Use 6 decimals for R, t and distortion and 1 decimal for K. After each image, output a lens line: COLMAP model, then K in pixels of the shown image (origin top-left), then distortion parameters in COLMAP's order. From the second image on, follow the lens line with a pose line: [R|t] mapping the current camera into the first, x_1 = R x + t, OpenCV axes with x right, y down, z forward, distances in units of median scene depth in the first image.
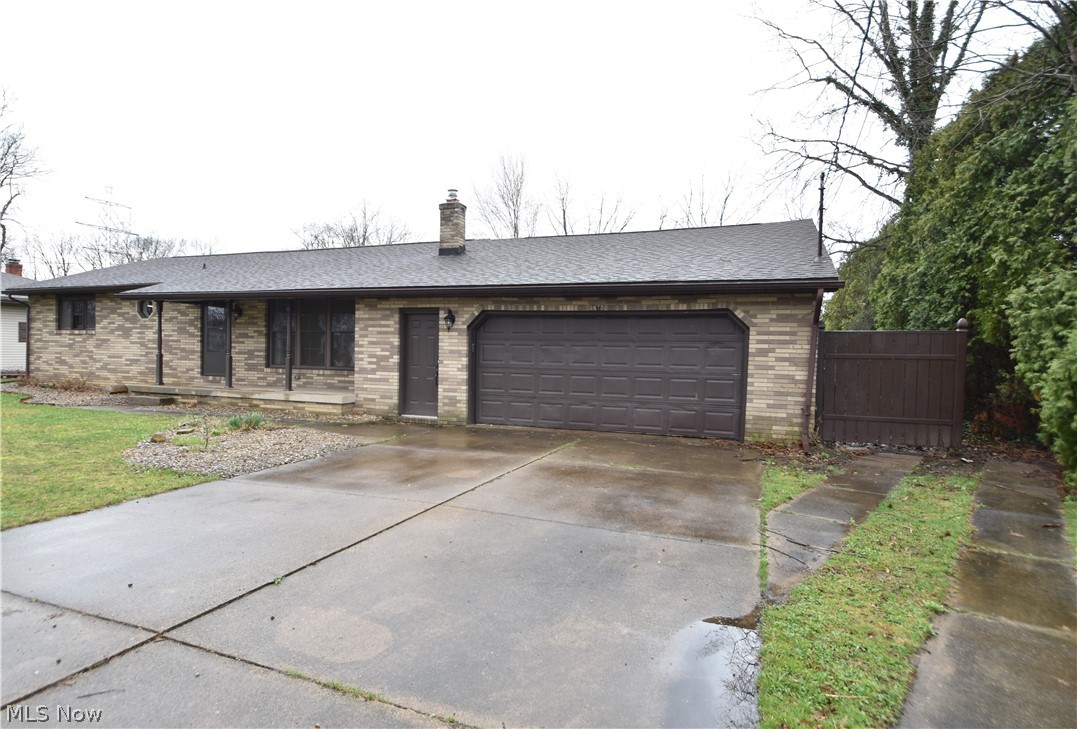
lens RADIAL K [[604.7, 0, 538.5], [0, 604.7, 364.5], [0, 0, 1]] dist [-0.020757, -0.000181]
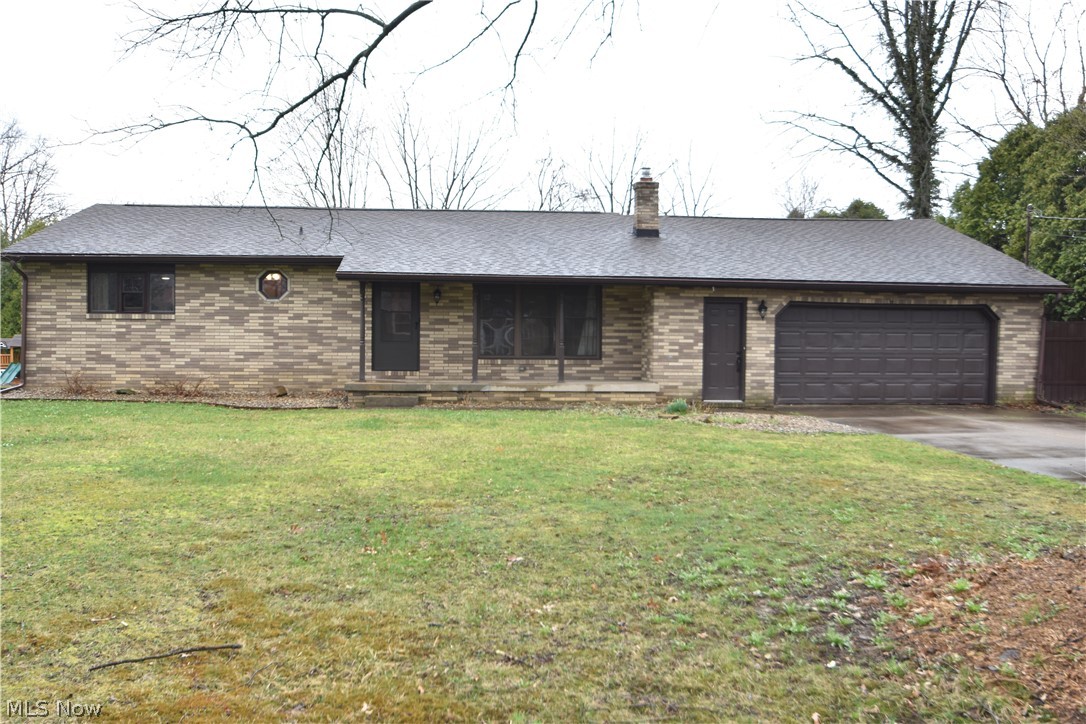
lens RADIAL K [[938.6, 0, 543.0], [0, 938.6, 362.0], [0, 0, 1]] dist [-0.066971, 0.016597]
pose [[0.896103, -0.023196, 0.443239, -1.163195], [0.017145, 0.999697, 0.017656, -0.015015], [-0.443515, -0.008222, 0.896229, -0.307800]]
